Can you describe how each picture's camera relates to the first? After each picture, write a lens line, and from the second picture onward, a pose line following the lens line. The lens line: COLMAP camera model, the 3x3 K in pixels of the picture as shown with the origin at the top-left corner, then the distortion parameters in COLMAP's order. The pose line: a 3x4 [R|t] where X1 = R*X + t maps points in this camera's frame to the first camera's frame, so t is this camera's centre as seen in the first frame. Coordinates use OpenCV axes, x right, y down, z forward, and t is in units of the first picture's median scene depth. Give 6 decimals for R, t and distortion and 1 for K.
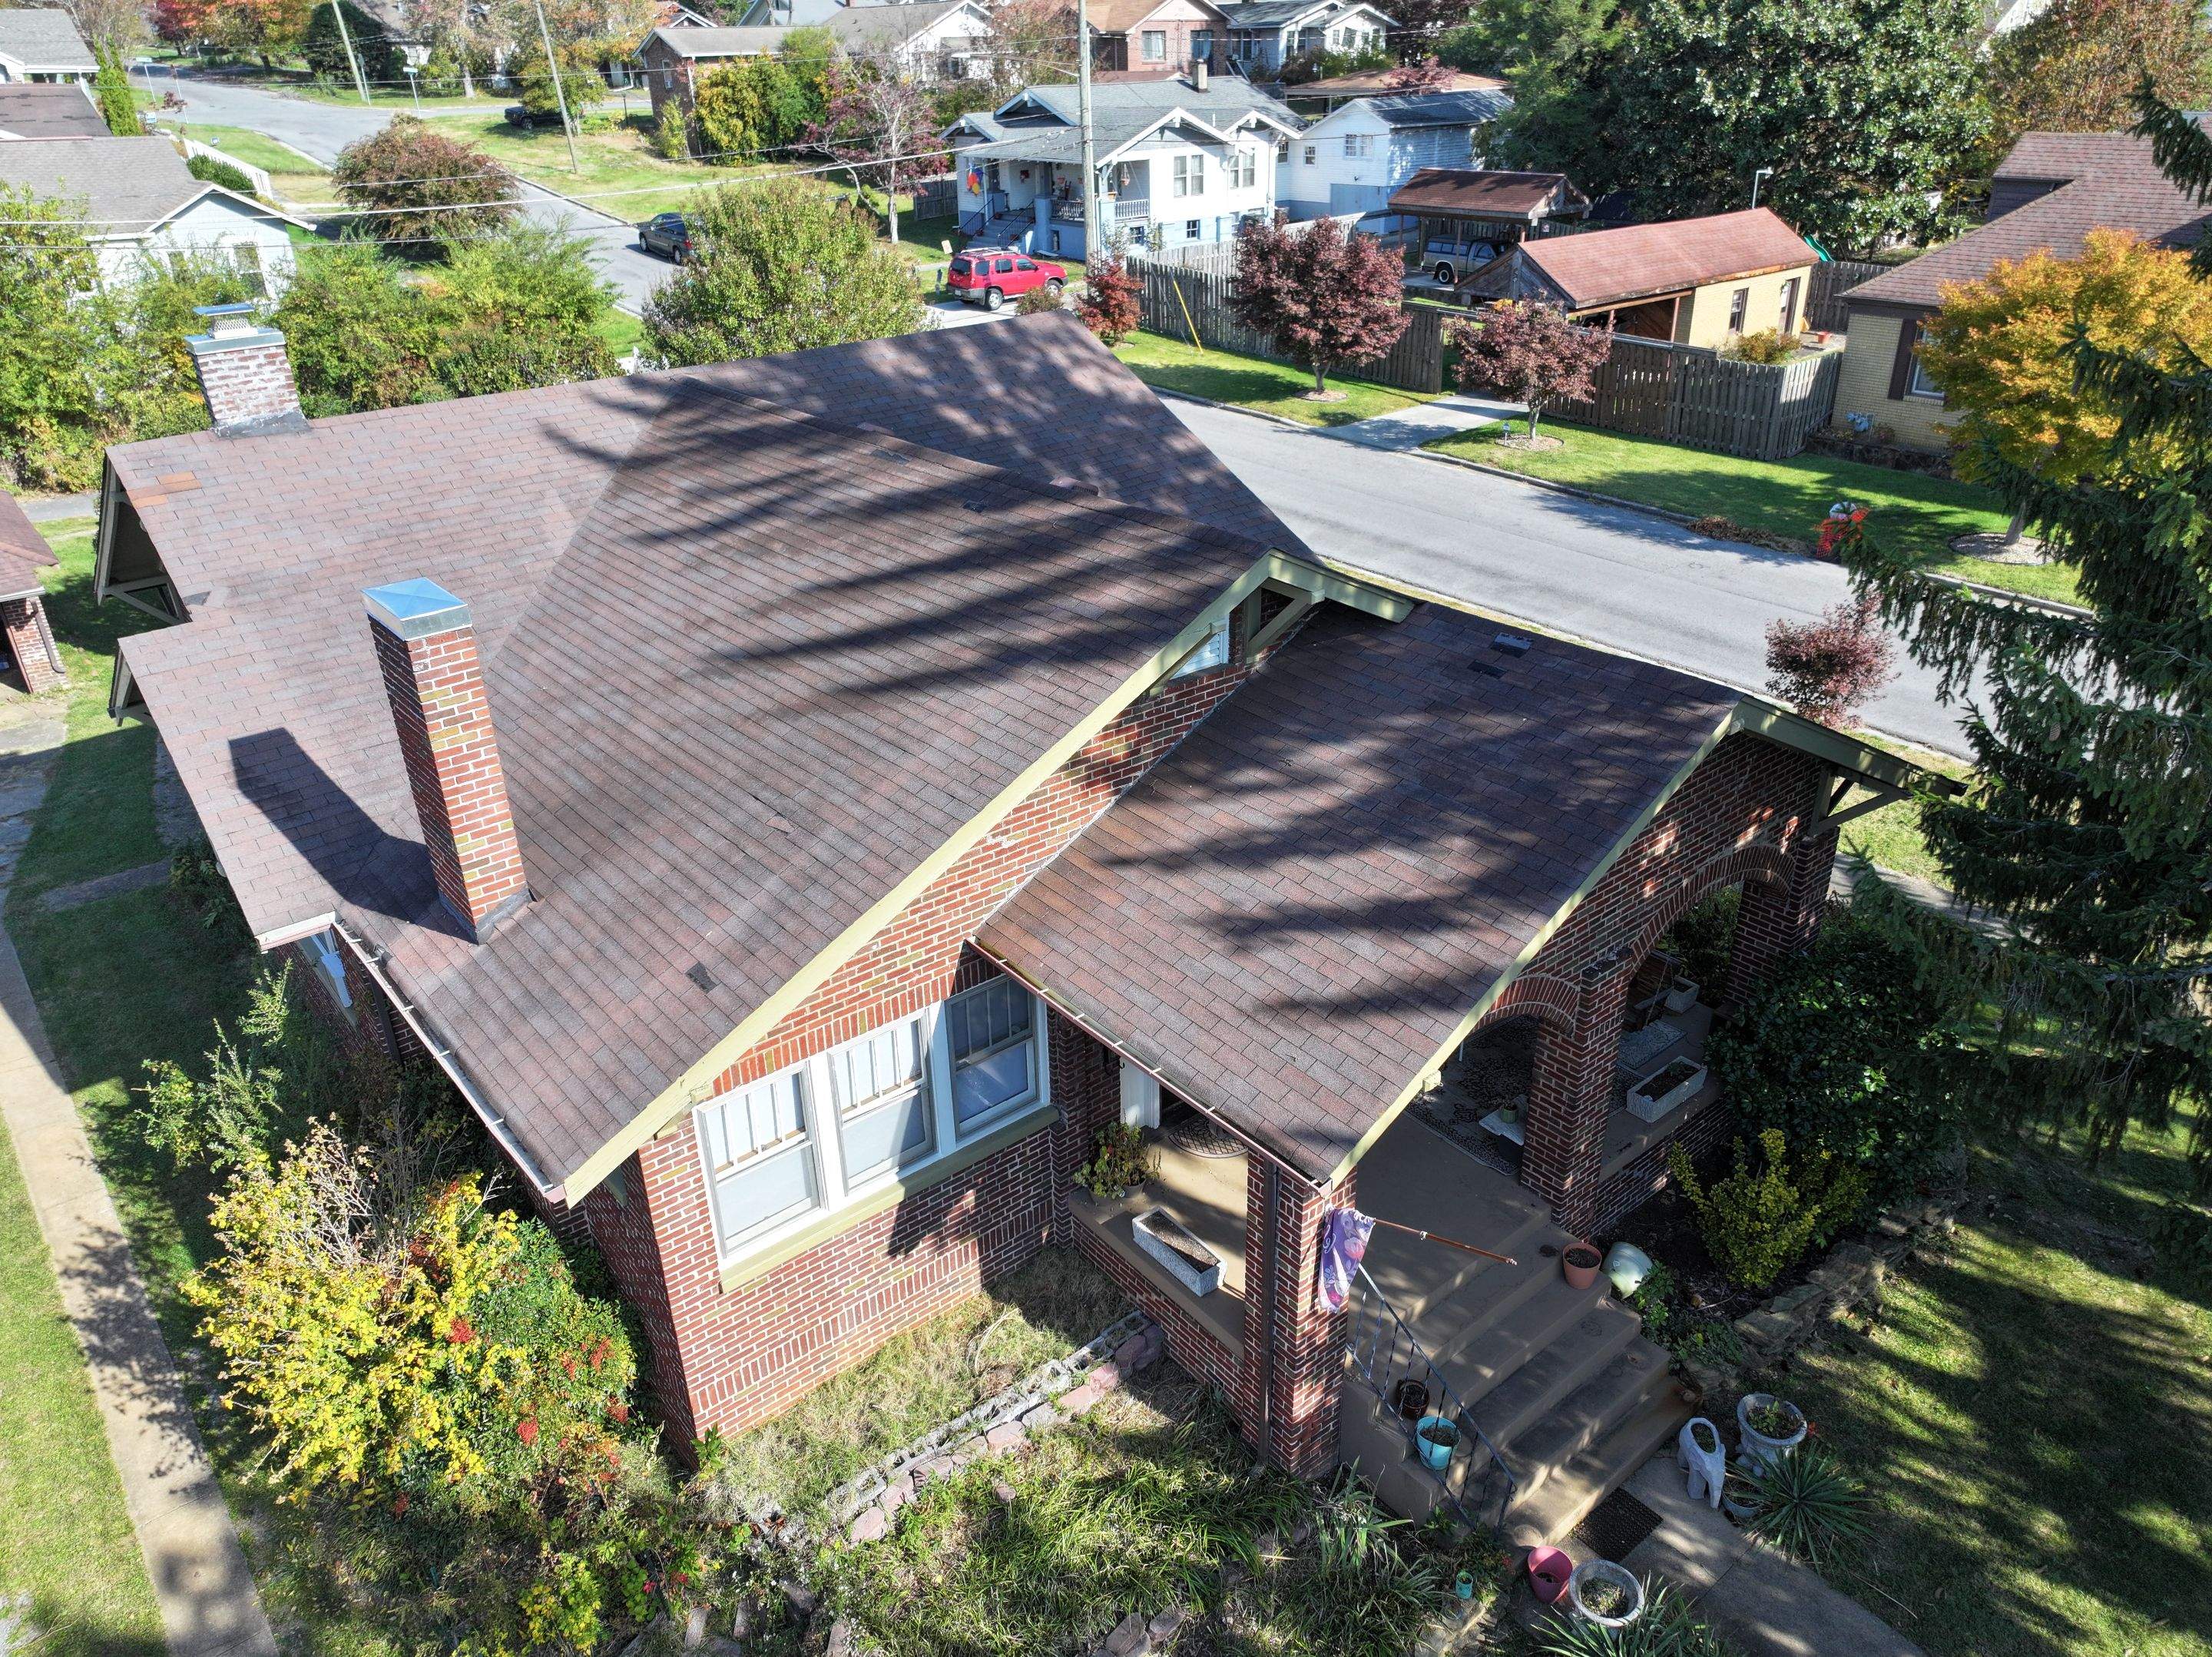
lens RADIAL K [[1556.1, 0, 1104.5], [0, 1556.1, 823.9], [0, 0, 1]] dist [-0.006967, 0.025030]
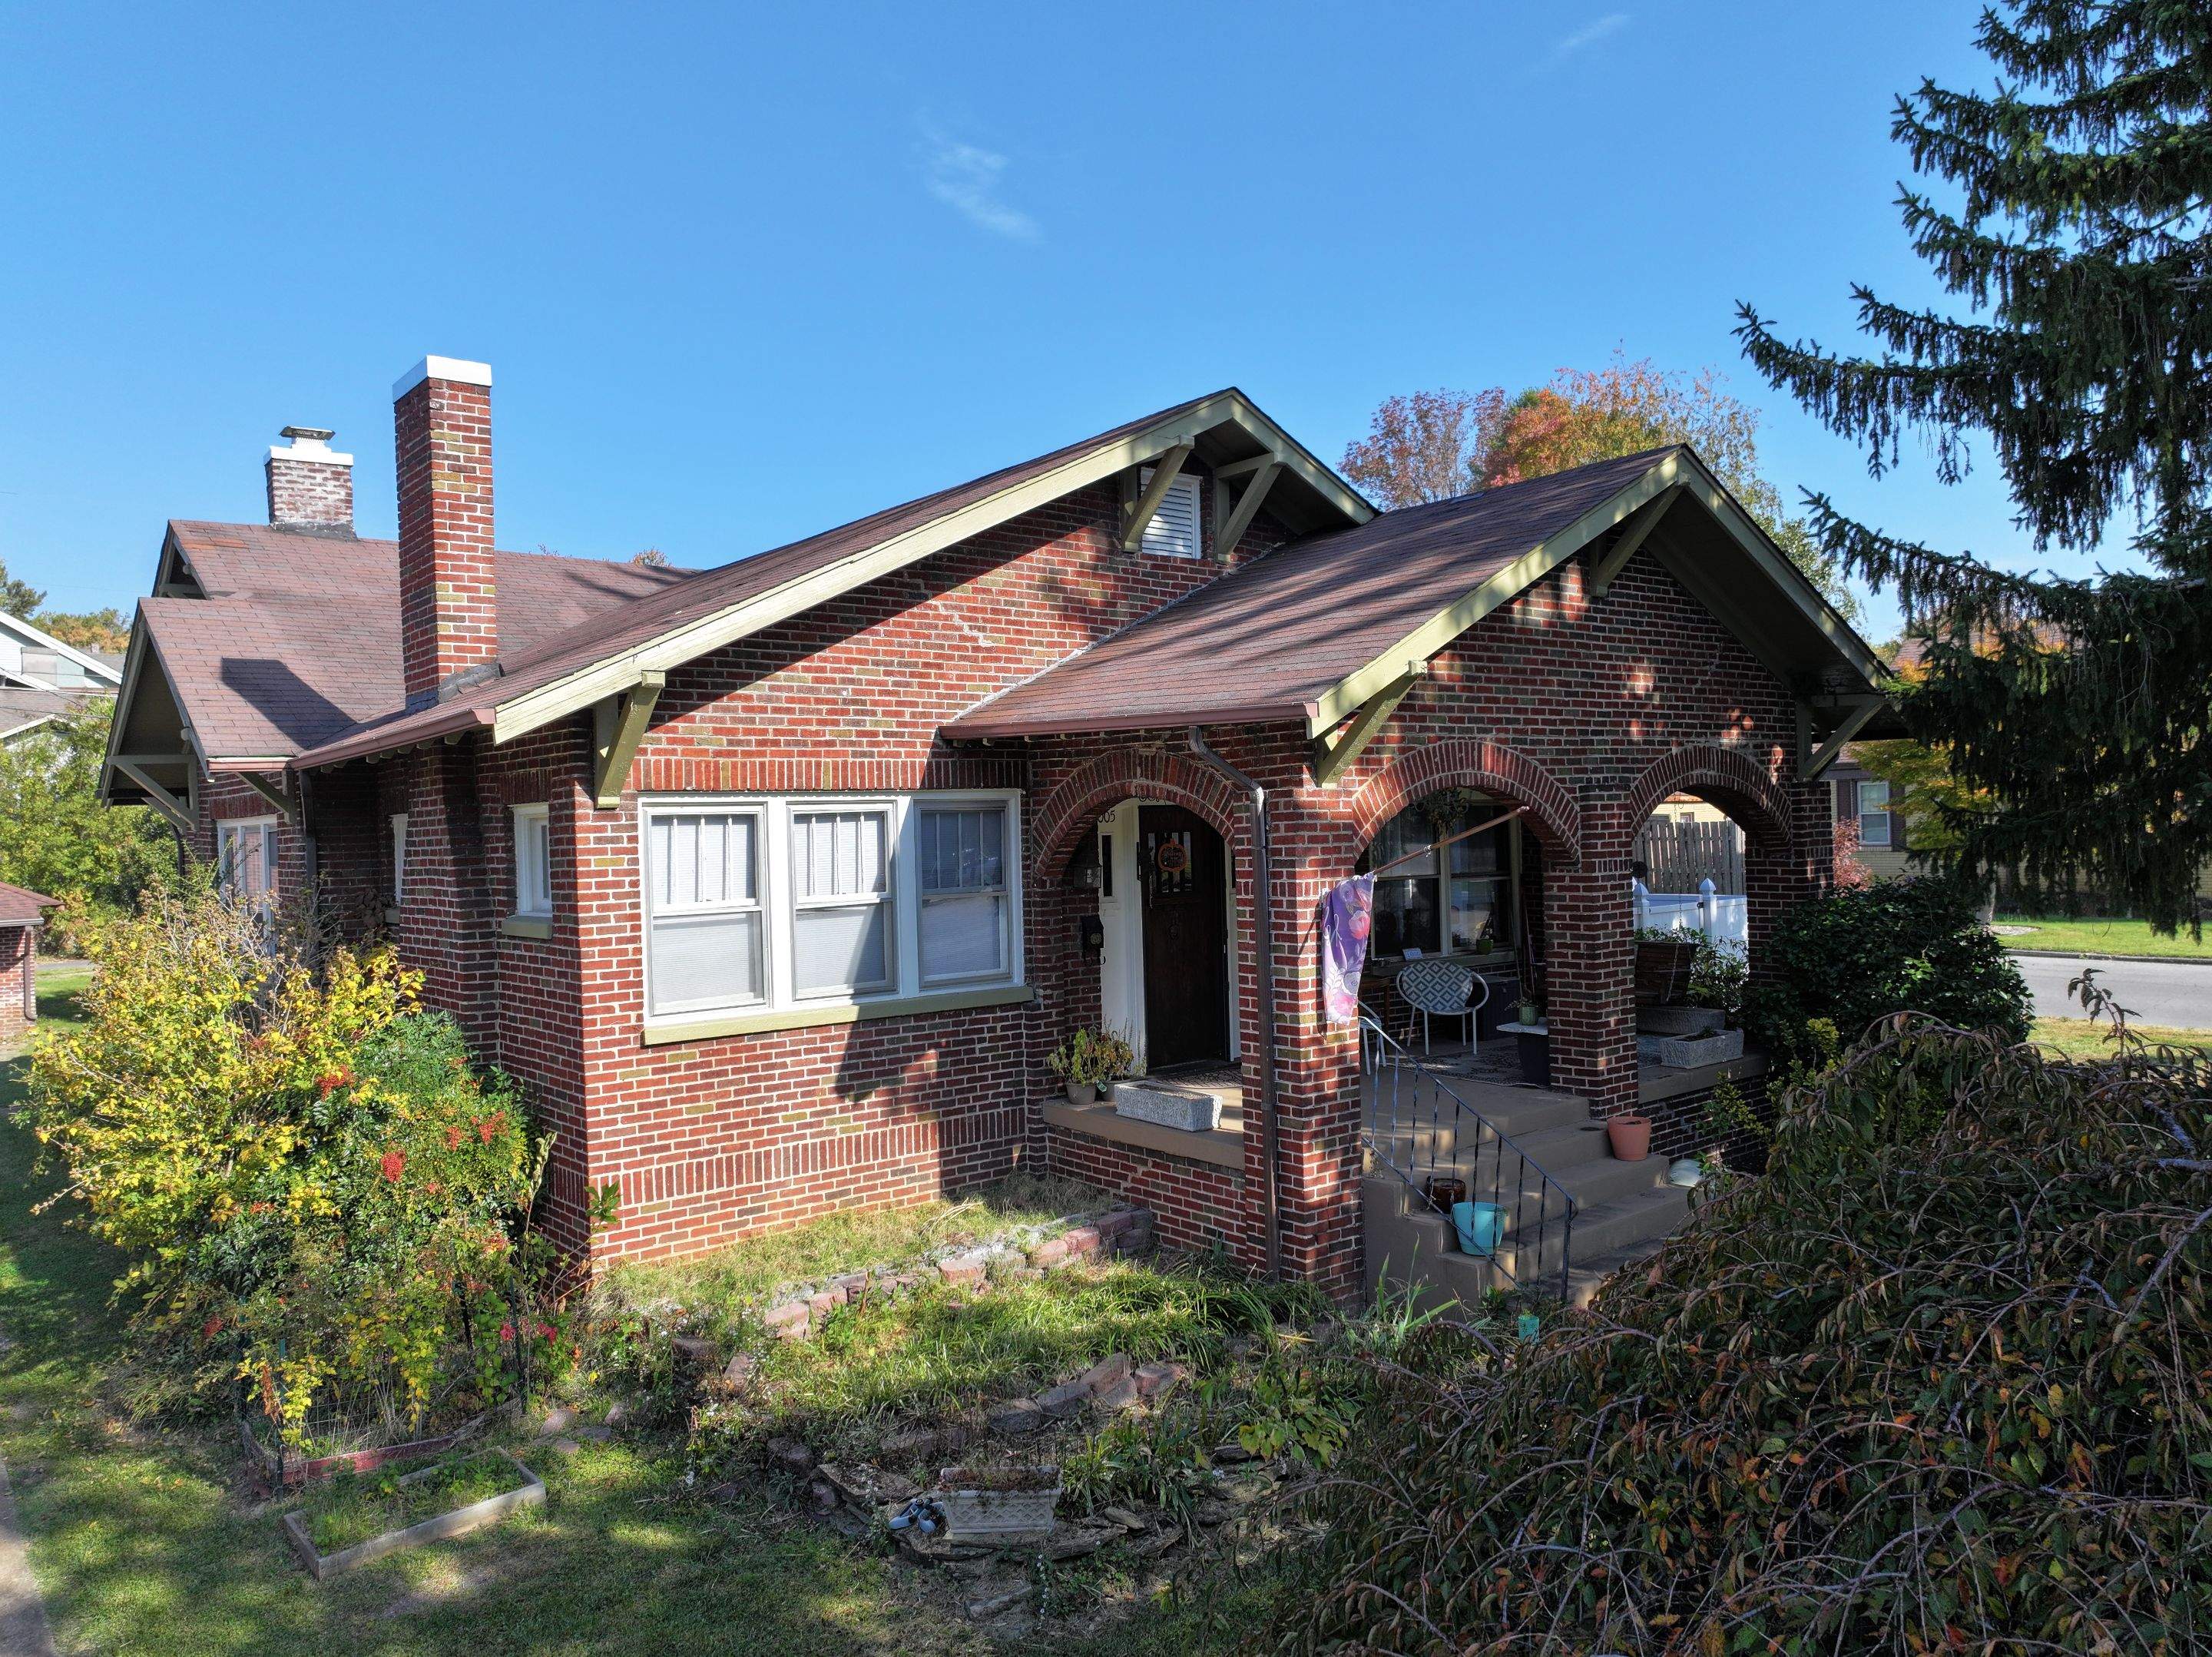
lens RADIAL K [[1551.2, 0, 1104.7], [0, 1551.2, 821.5], [0, 0, 1]] dist [0.006622, 0.008741]
pose [[0.999977, -0.006056, 0.002892, 0.004216], [0.006710, 0.893151, -0.449707, 0.200791], [0.000140, 0.449716, 0.893172, 0.055850]]
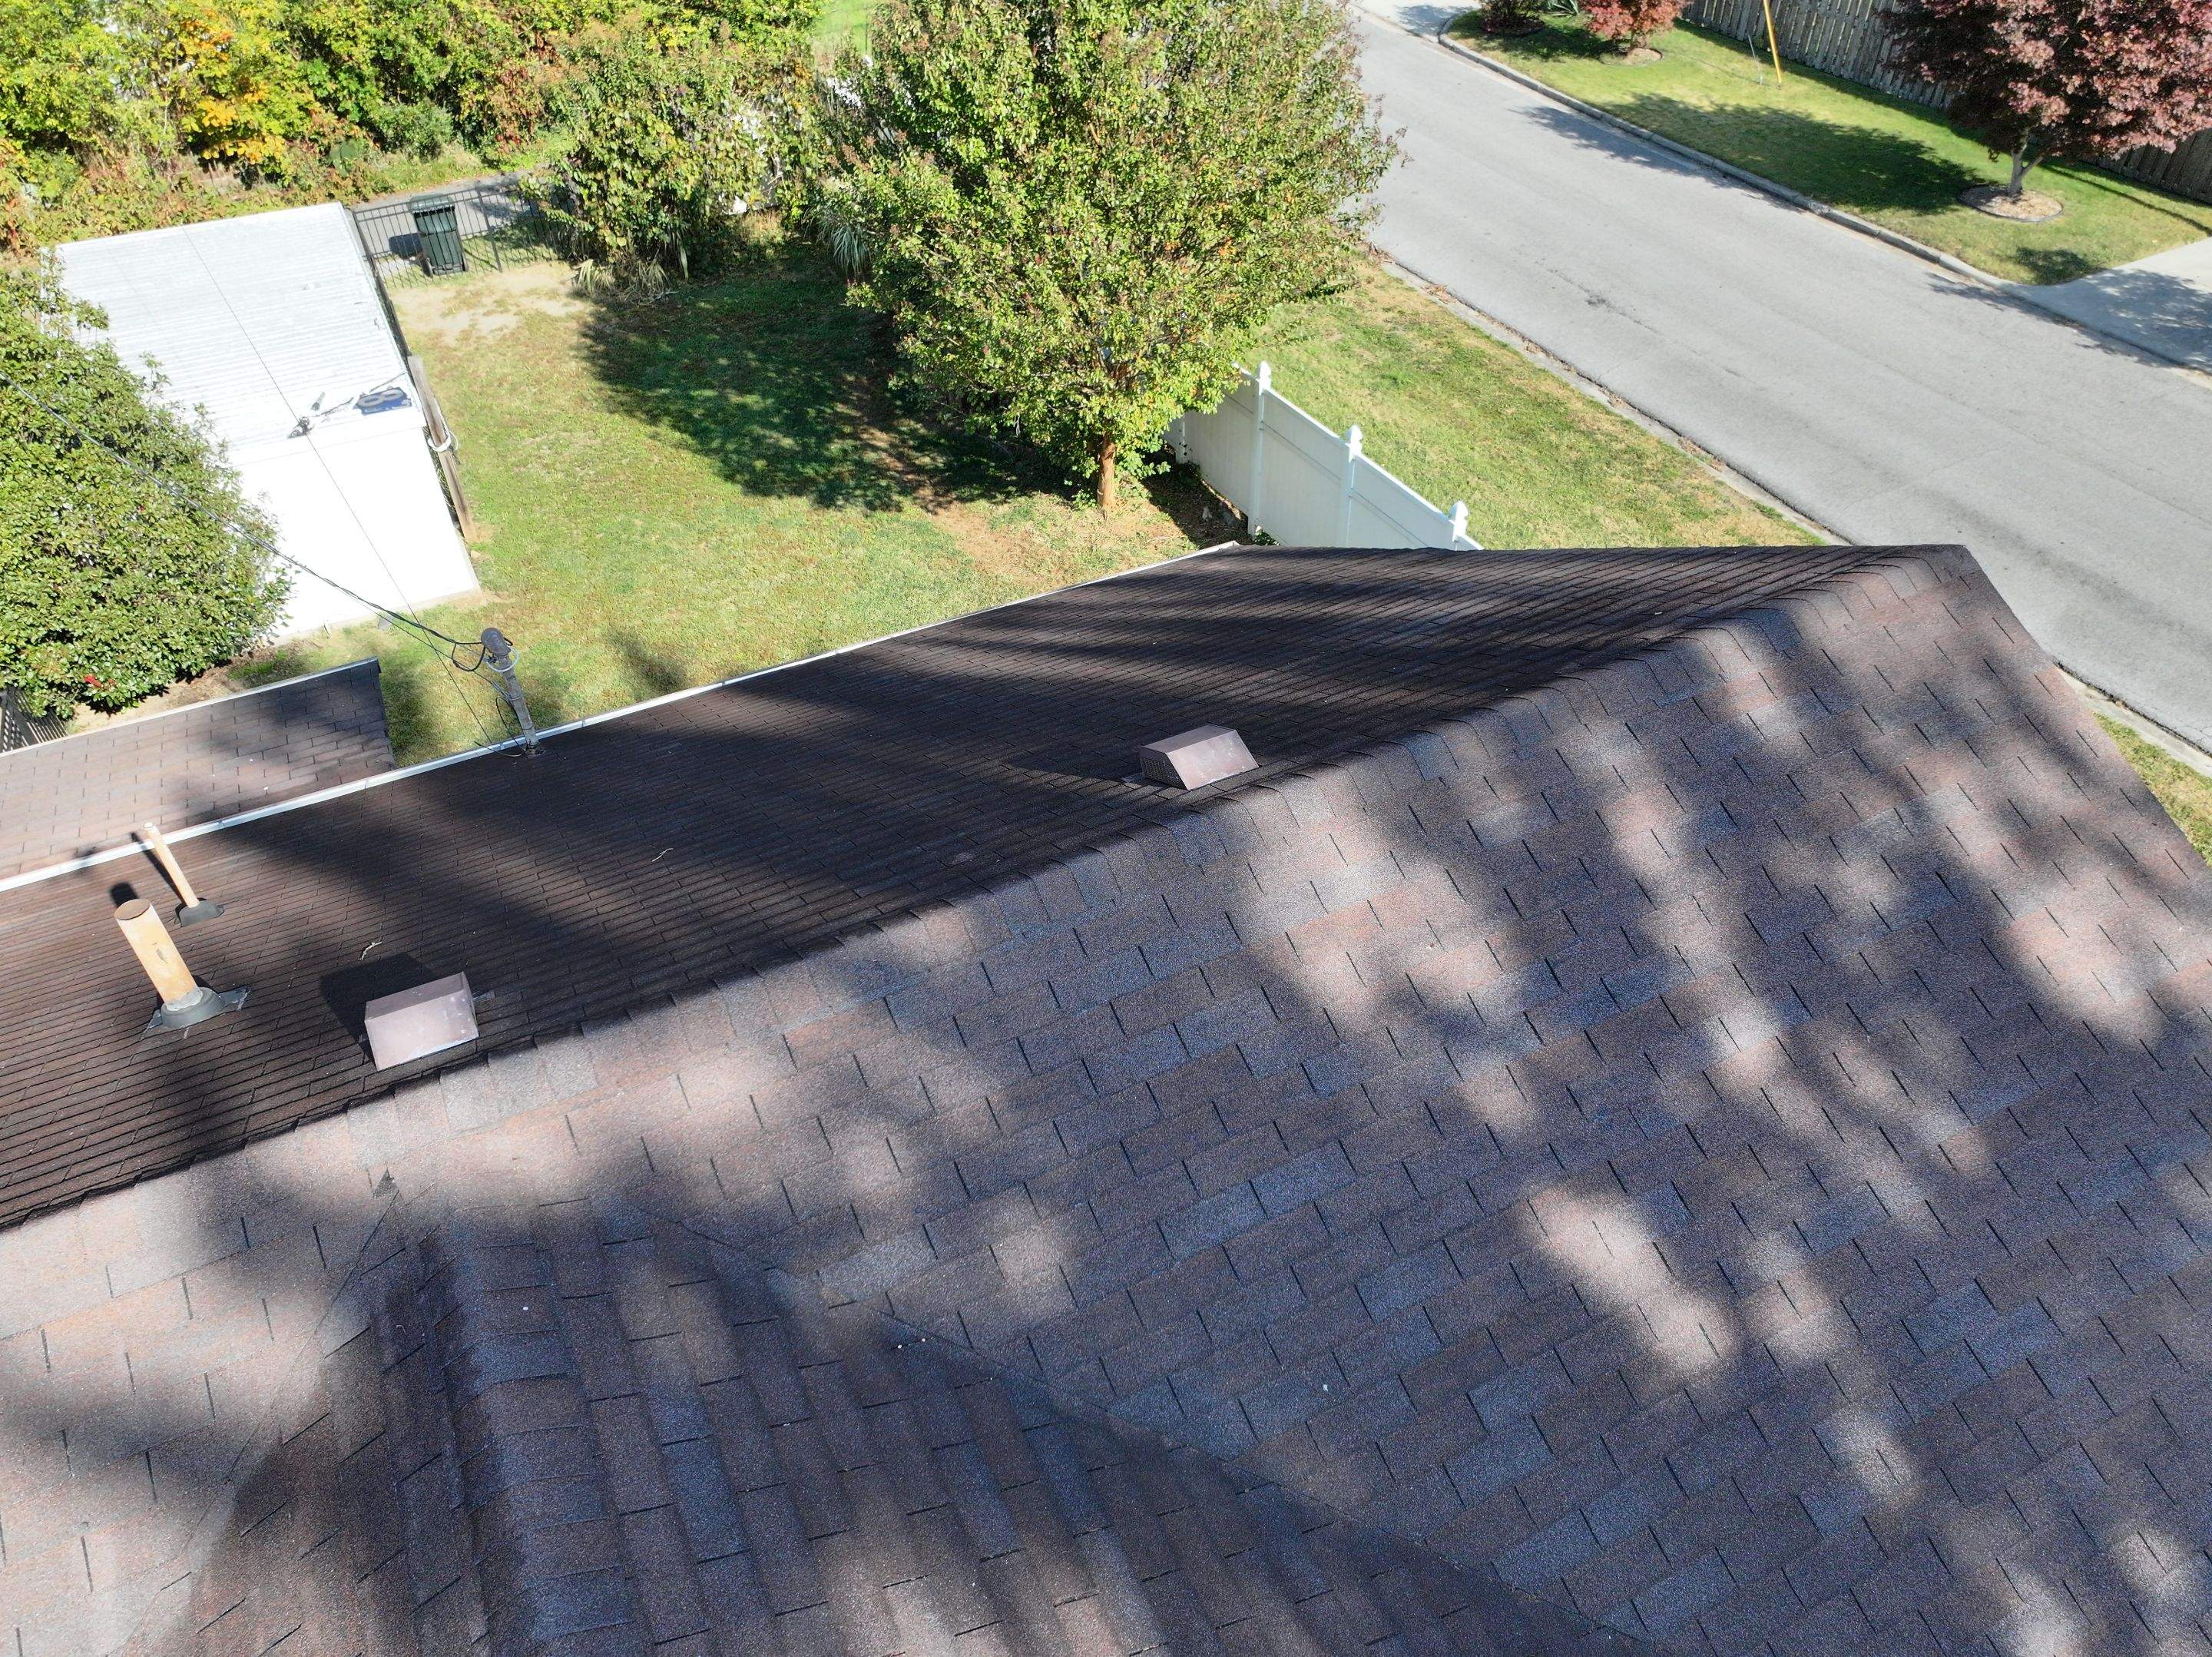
lens RADIAL K [[1560.6, 0, 1103.8], [0, 1560.6, 825.4], [0, 0, 1]] dist [-0.007966, 0.027019]
pose [[0.976325, 0.140657, -0.164331, -0.081123], [-0.097359, 0.964157, 0.246826, -0.220673], [0.193158, -0.224983, 0.955025, 0.448799]]
